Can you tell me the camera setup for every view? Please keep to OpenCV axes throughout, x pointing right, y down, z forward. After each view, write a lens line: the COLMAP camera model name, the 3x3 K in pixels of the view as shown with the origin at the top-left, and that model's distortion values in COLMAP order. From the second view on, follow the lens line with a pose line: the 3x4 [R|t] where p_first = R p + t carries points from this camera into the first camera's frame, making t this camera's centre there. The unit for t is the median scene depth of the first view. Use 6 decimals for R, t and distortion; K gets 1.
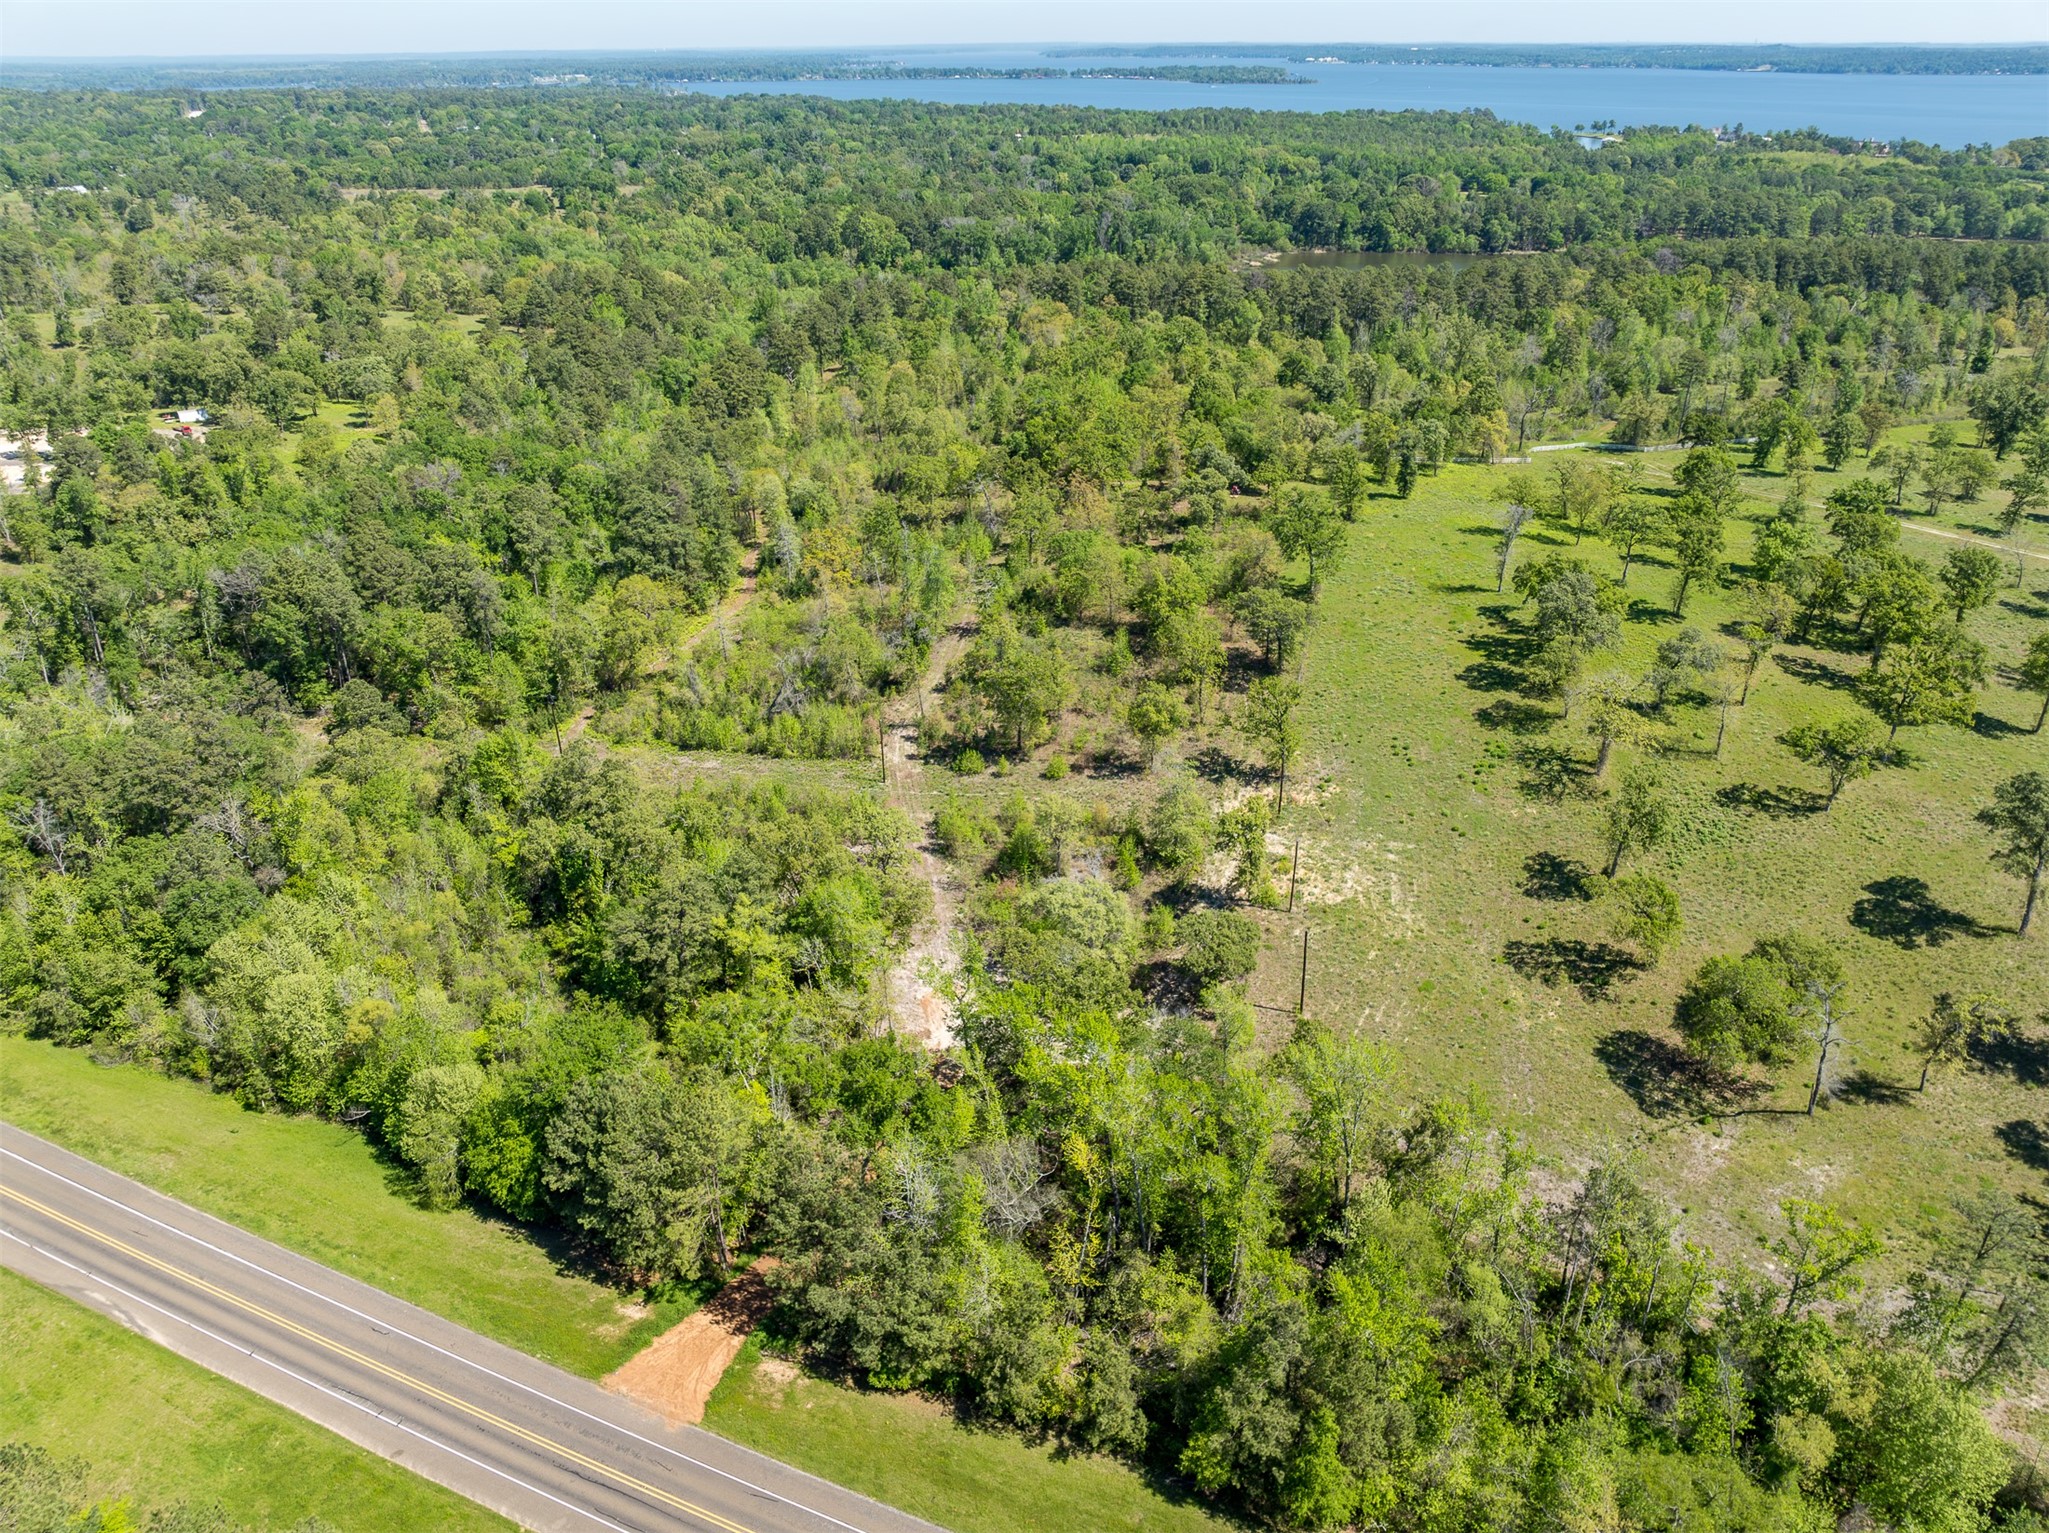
lens RADIAL K [[1435.7, 0, 1024.5], [0, 1435.7, 766.5], [0, 0, 1]] dist [-0.064428, 0.033007]
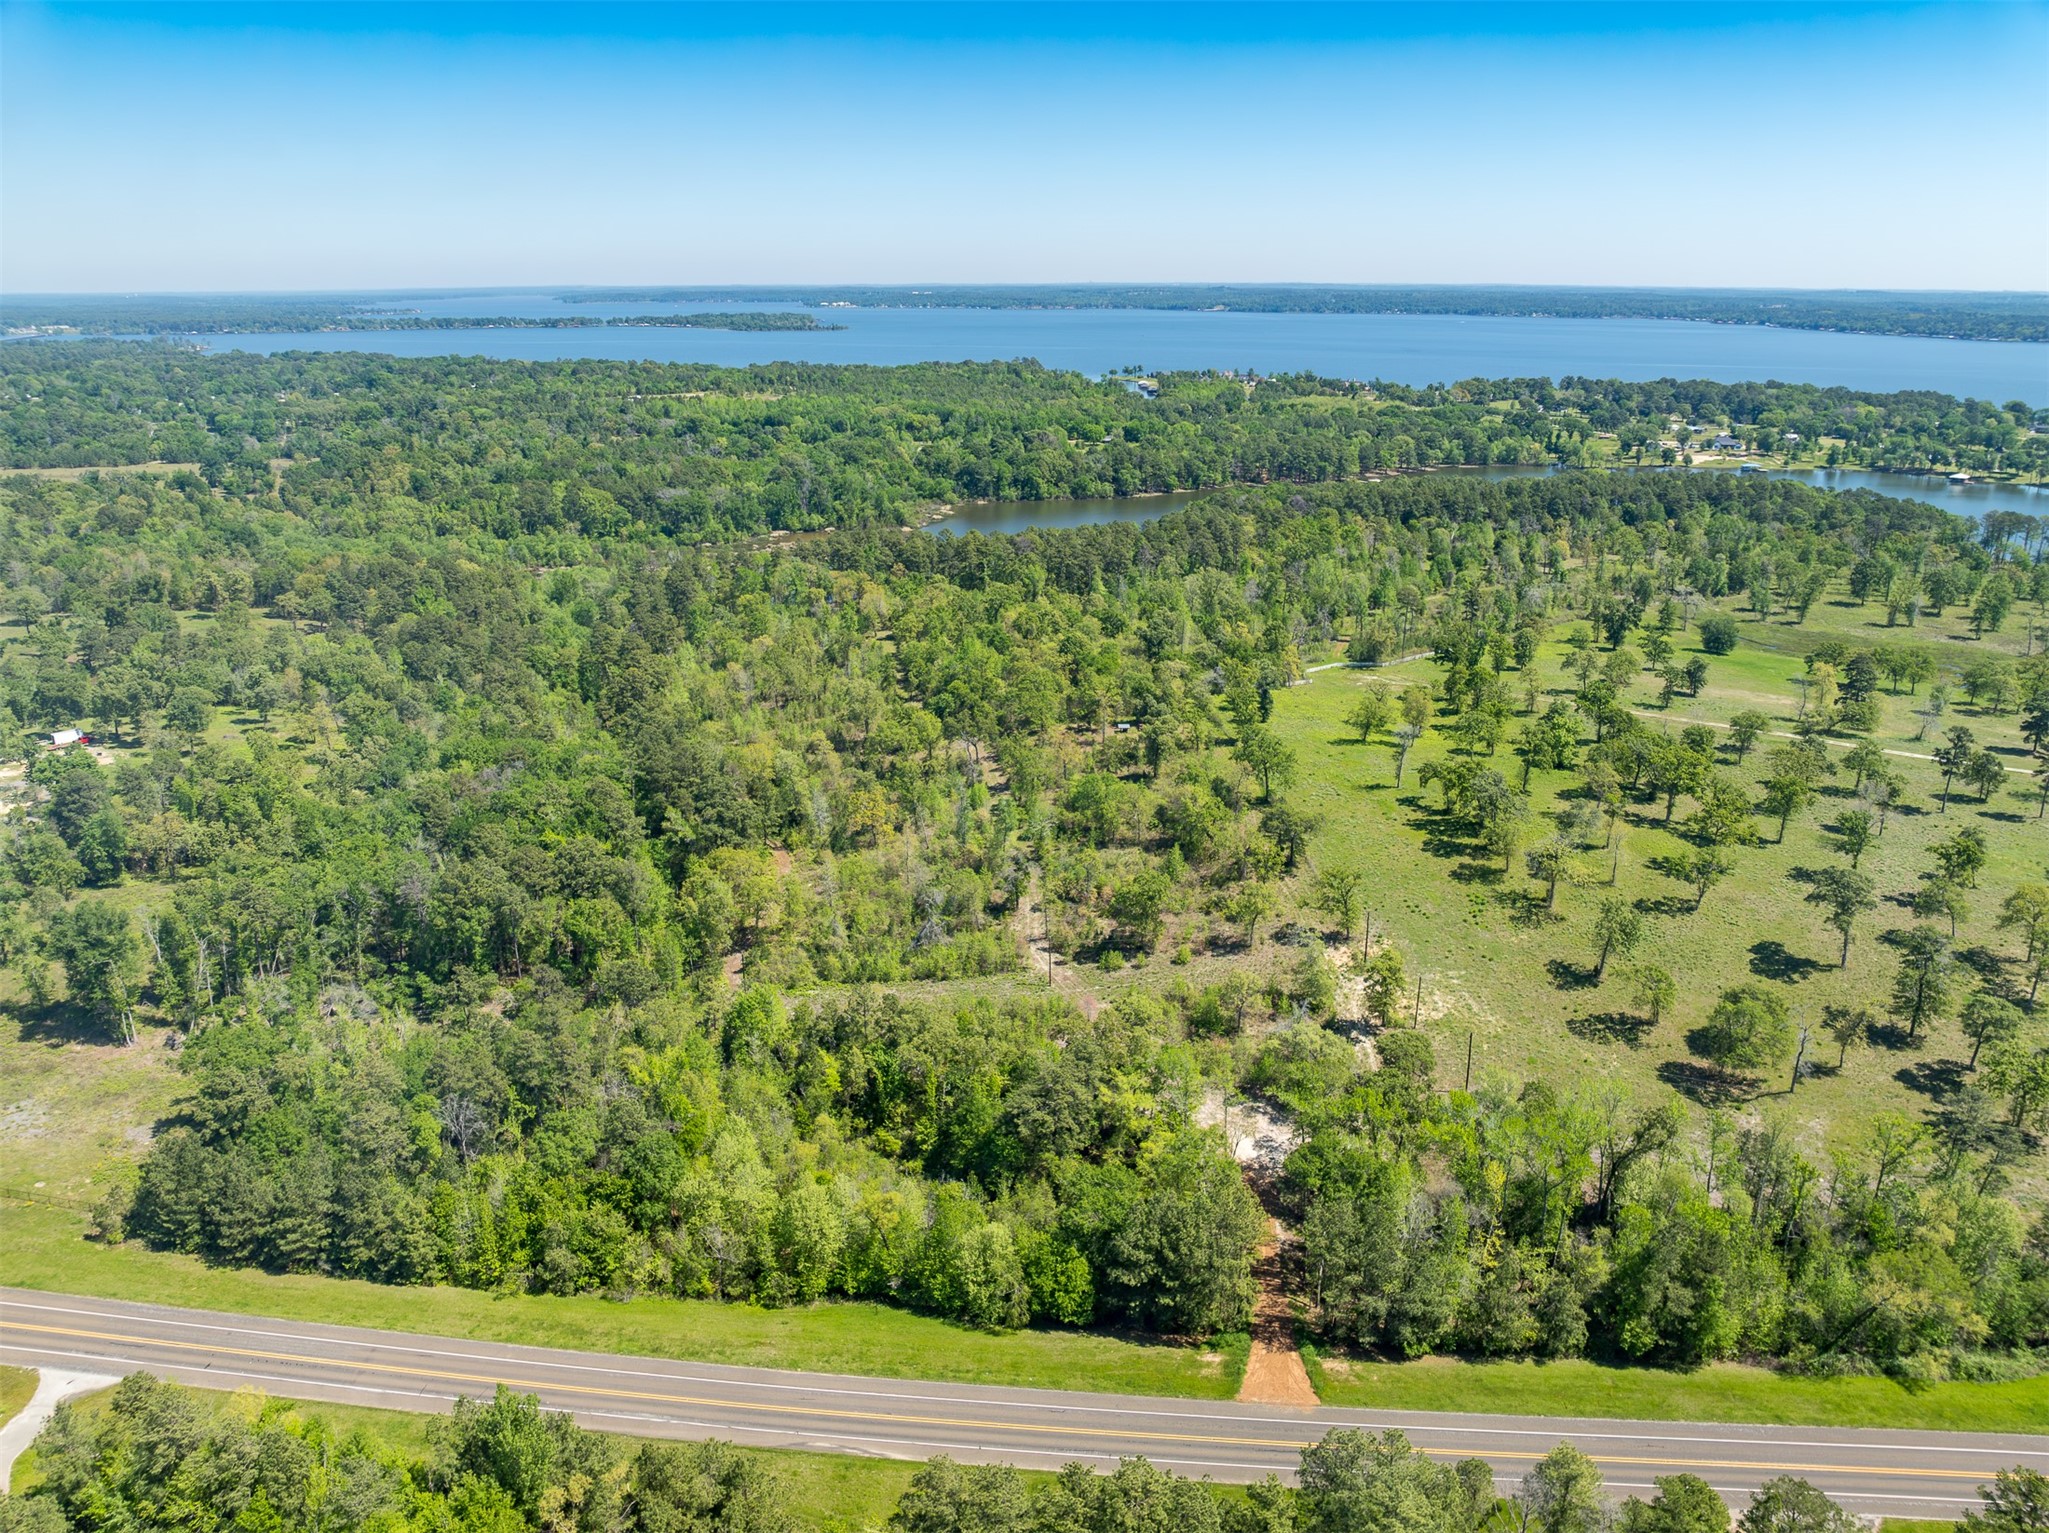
lens RADIAL K [[1447.6, 0, 1024.5], [0, 1447.6, 766.5], [0, 0, 1]] dist [-0.035025, -0.007326]
pose [[0.946170, -0.094601, 0.309538, -0.445104], [0.139351, 0.982224, -0.125769, -0.018945], [-0.292137, 0.162133, 0.942533, -0.201931]]
